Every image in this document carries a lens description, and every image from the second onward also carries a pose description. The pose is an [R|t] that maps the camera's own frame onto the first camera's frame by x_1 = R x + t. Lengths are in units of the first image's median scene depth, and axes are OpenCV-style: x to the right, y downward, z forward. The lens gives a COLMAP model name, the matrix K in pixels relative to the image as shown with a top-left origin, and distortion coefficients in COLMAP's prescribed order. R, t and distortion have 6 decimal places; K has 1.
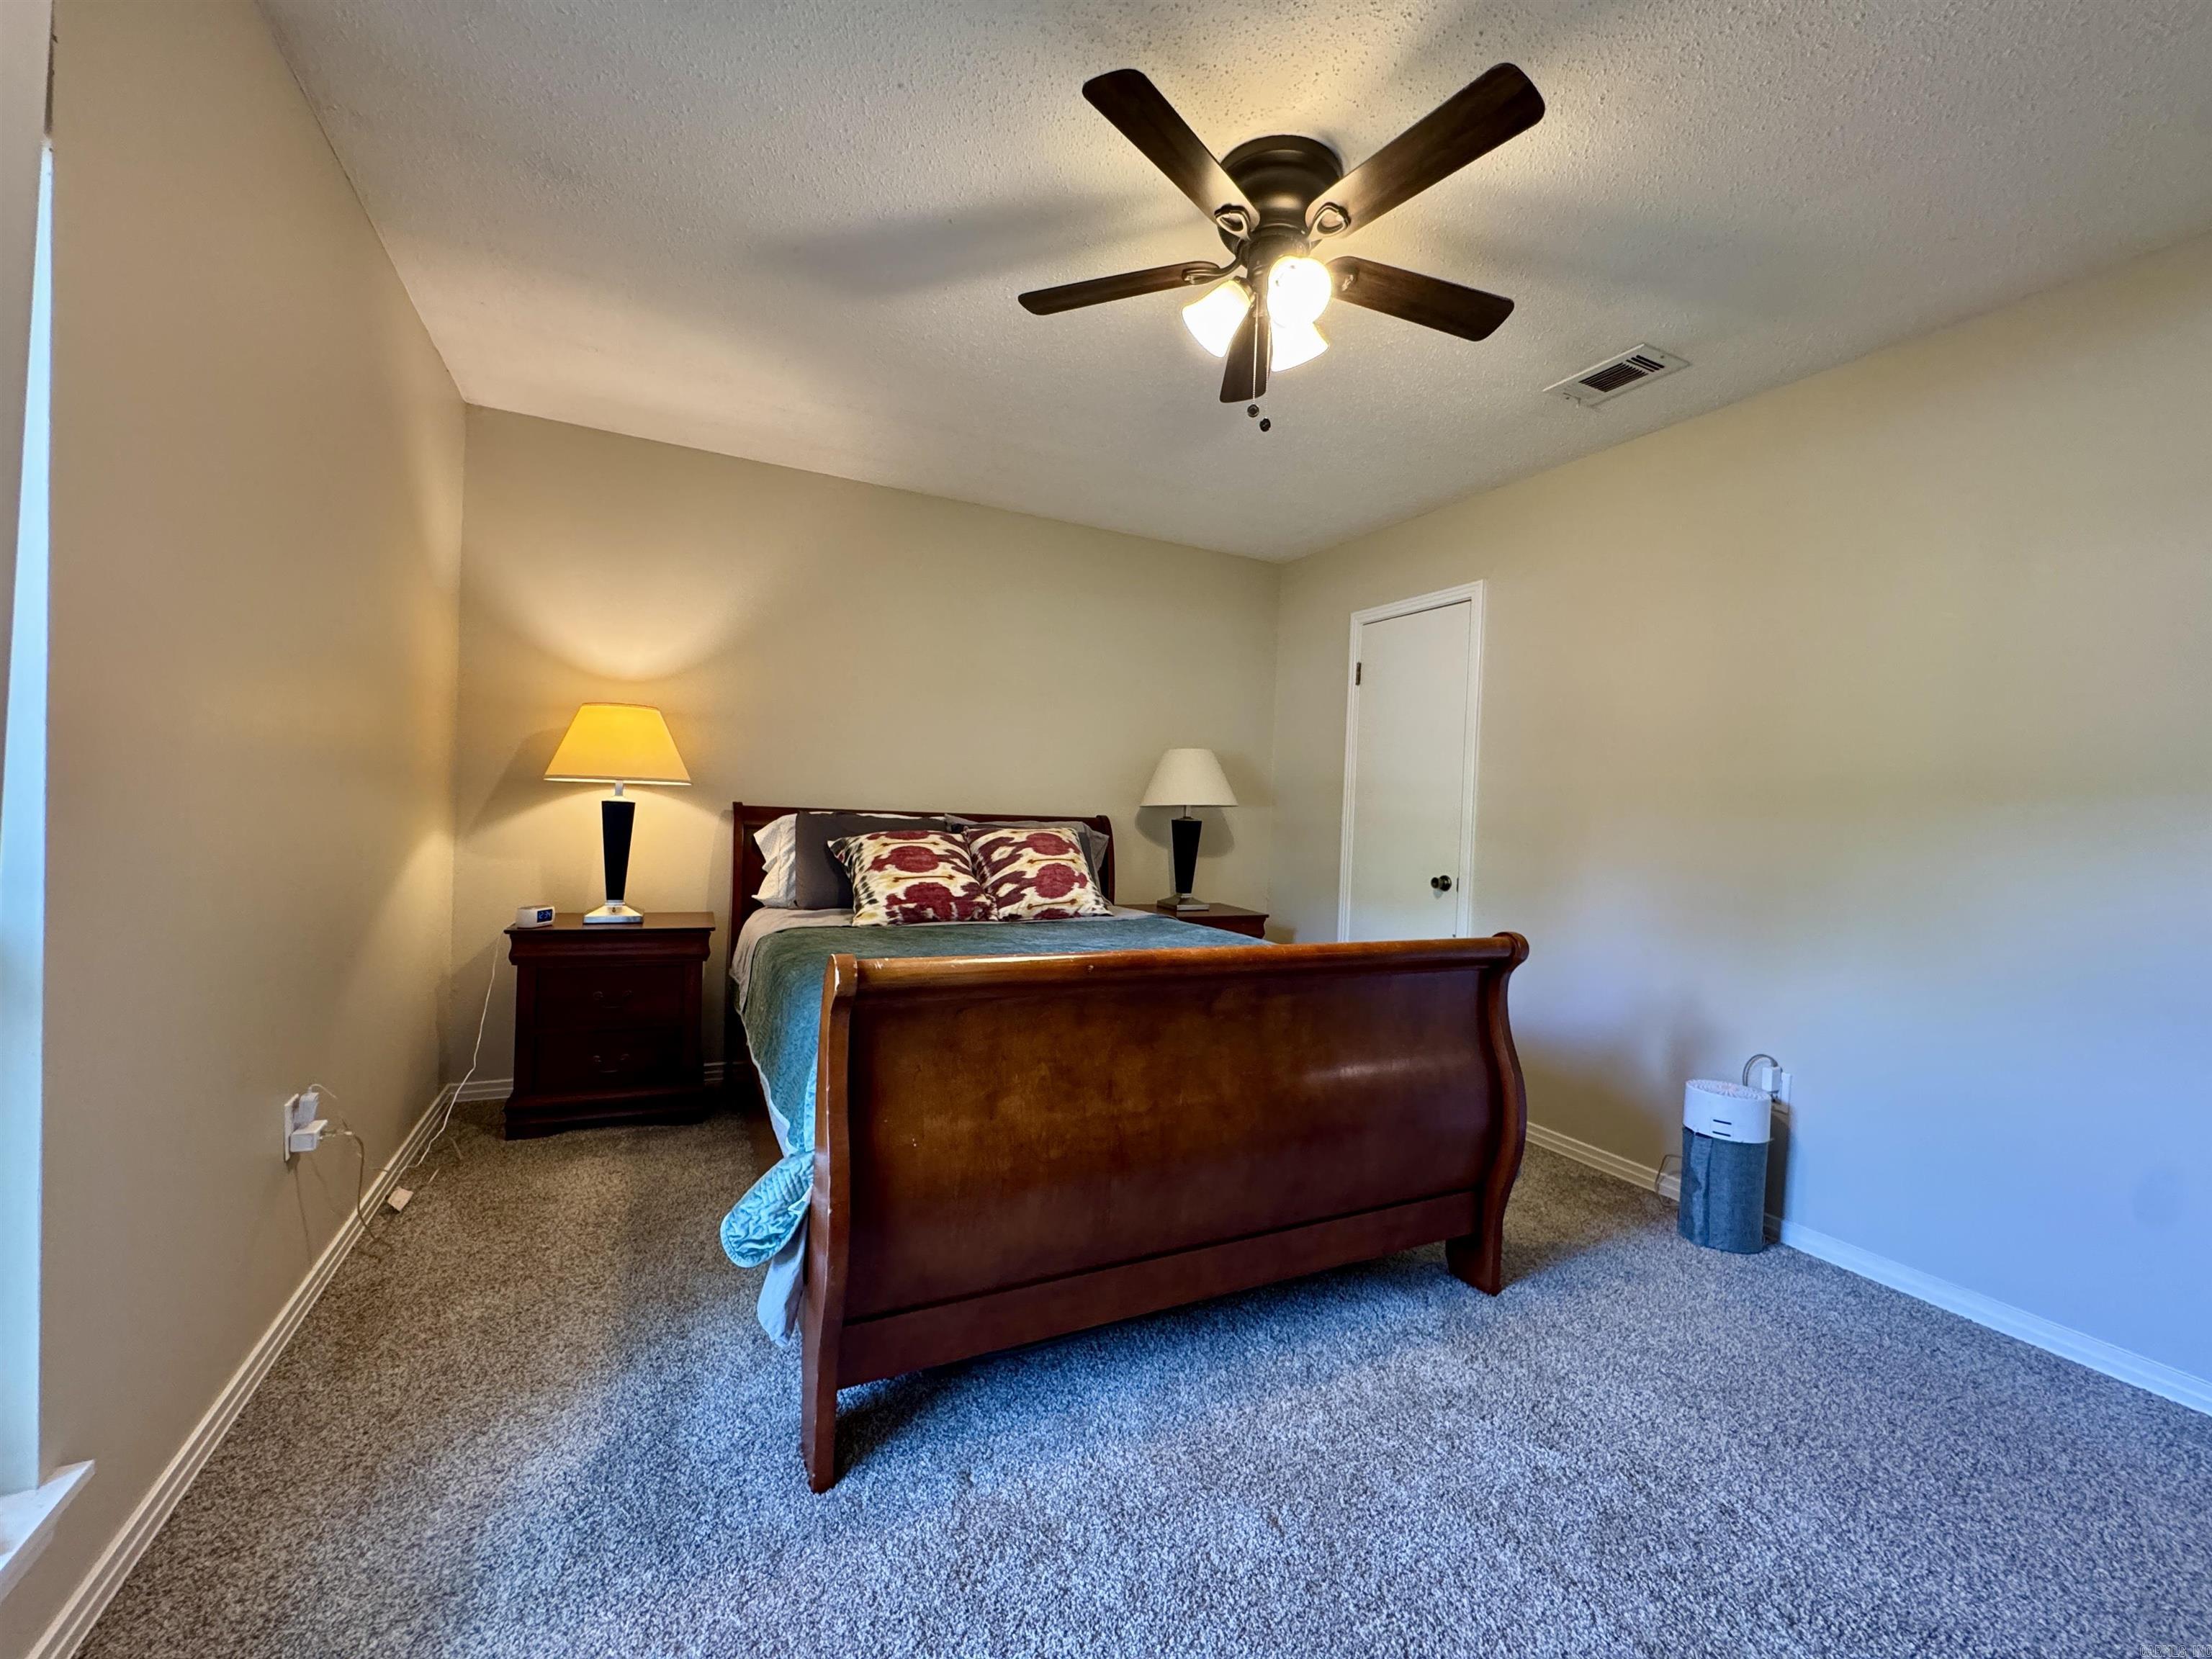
lens RADIAL K [[887.4, 0, 1107.3], [0, 887.4, 826.4], [0, 0, 1]] dist [-0.003987, 0.000816]
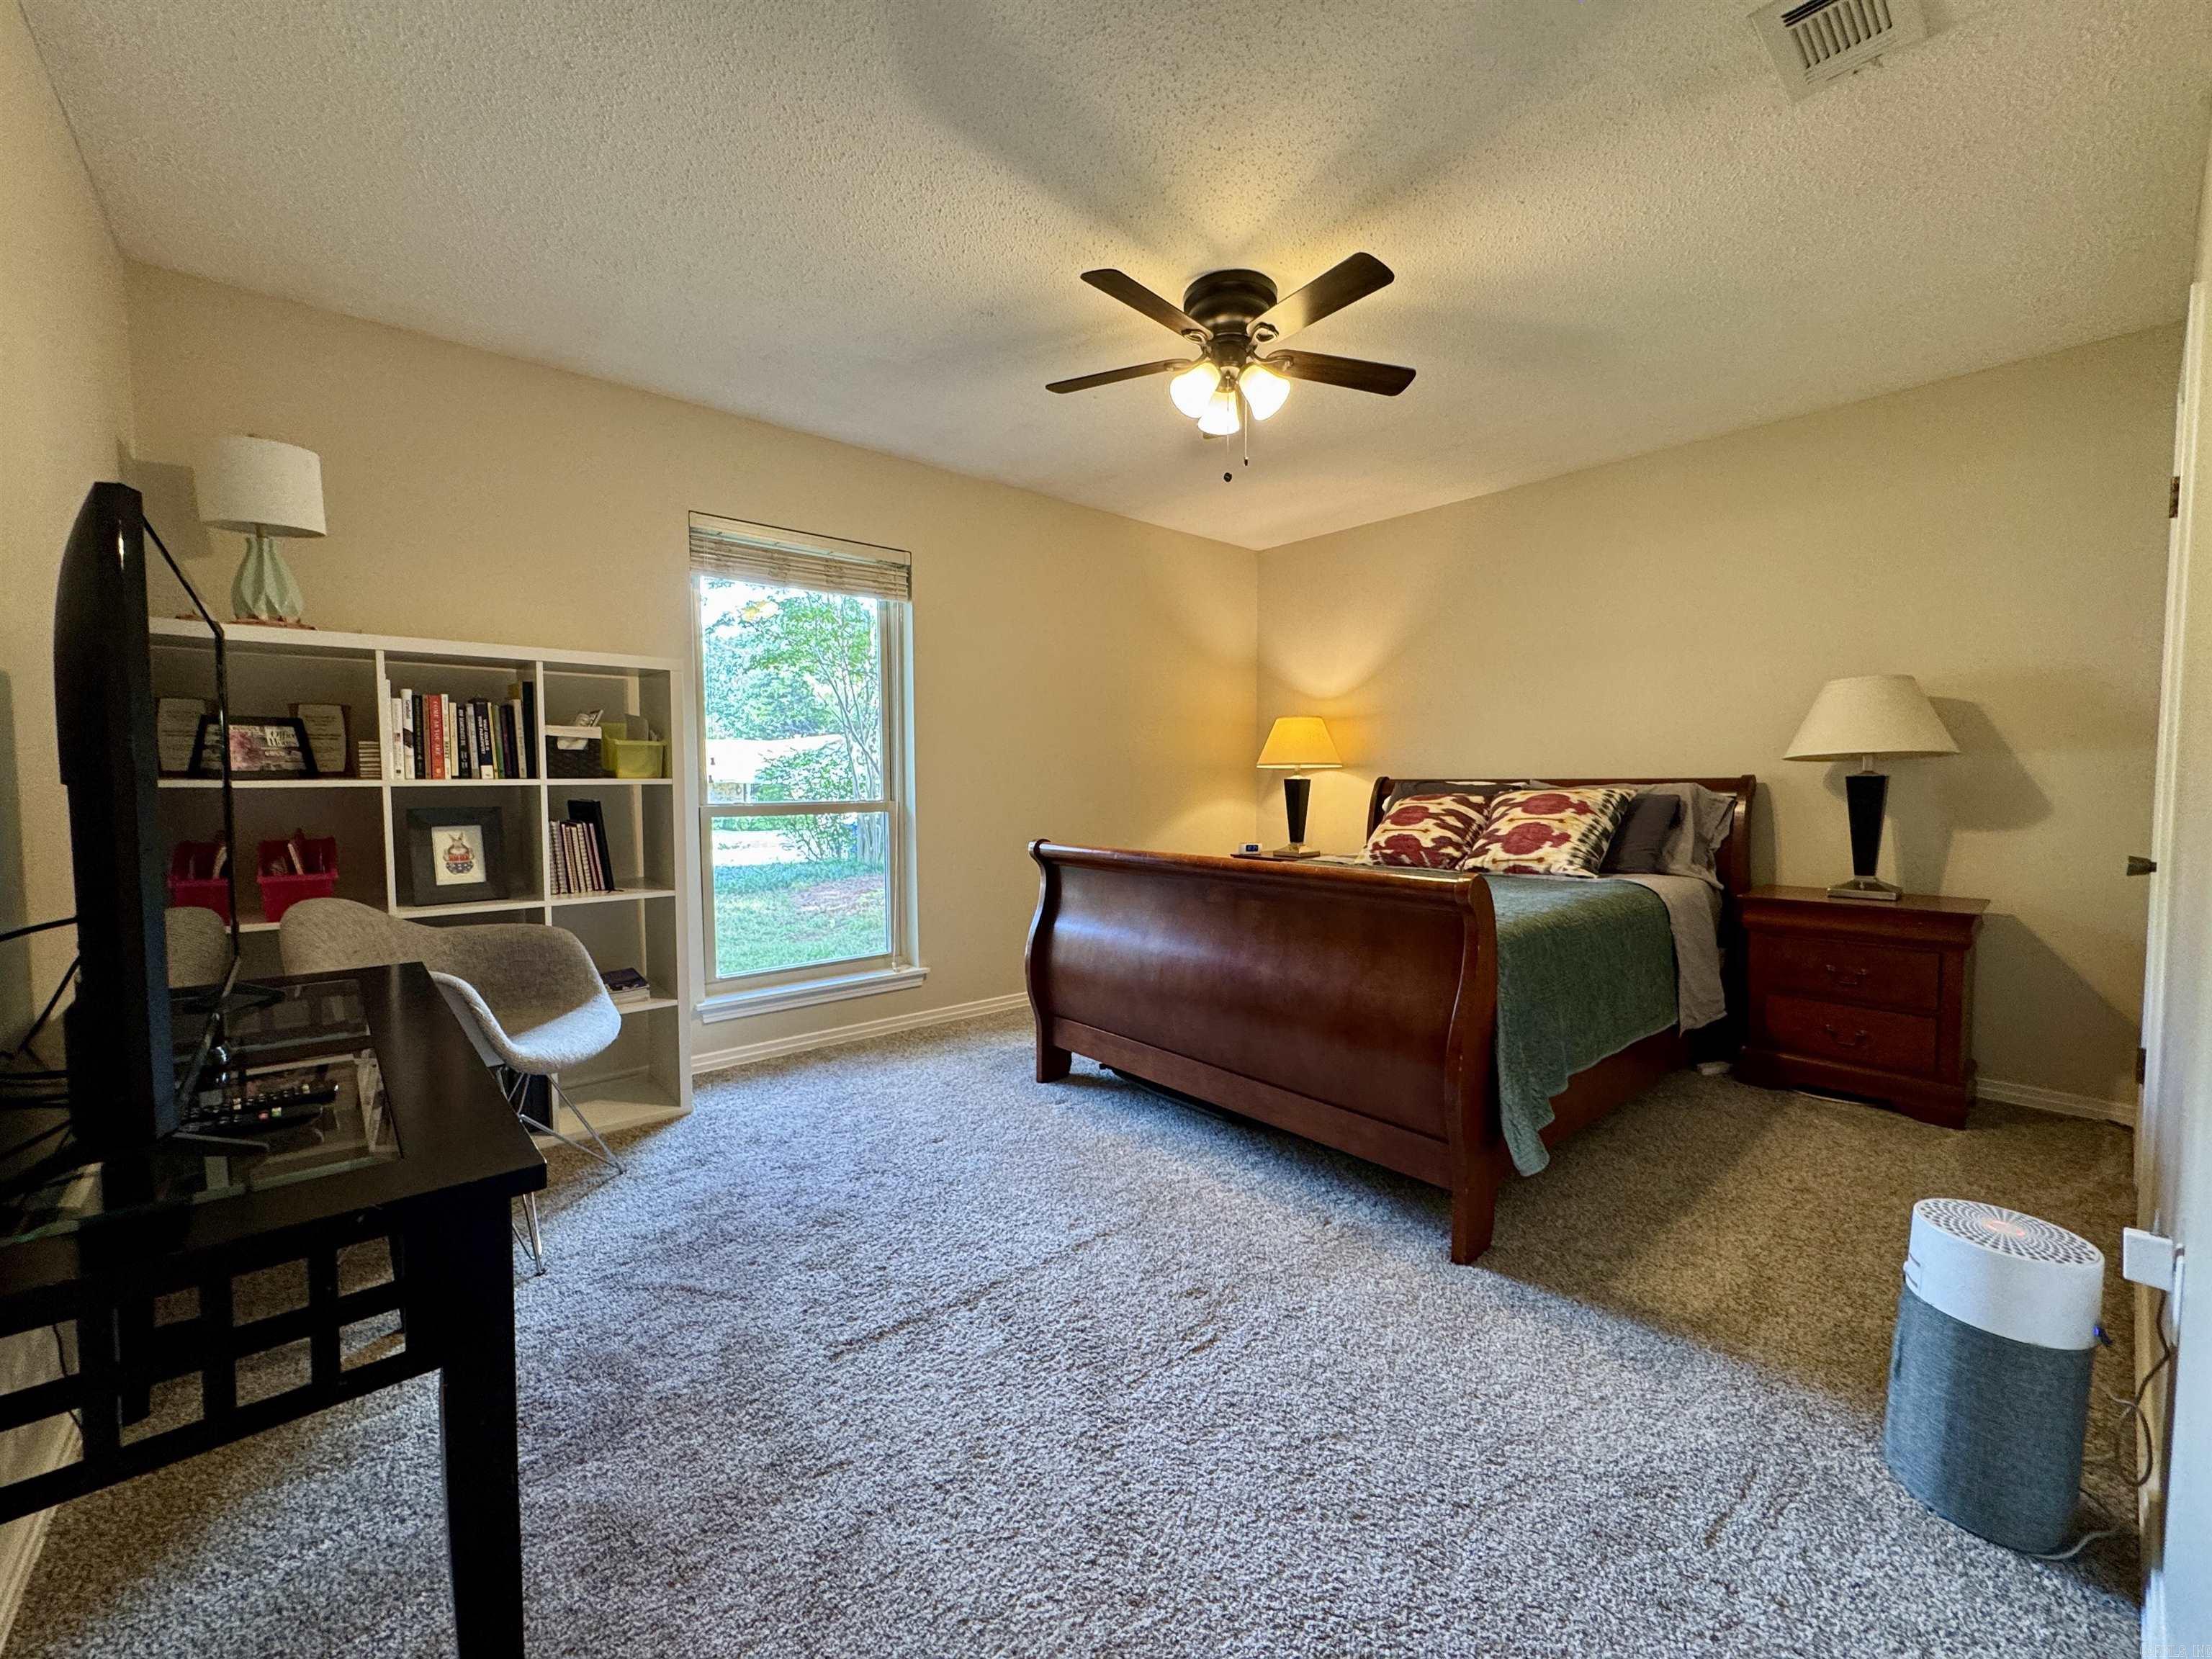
lens RADIAL K [[887.4, 0, 1101.0], [0, 887.4, 828.2], [0, 0, 1]] dist [-0.003987, 0.000816]
pose [[0.246078, 0.011985, -0.969176, 0.837276], [-0.006515, 0.999921, 0.010711, 0.042248], [0.969228, 0.003679, 0.246136, 0.272953]]
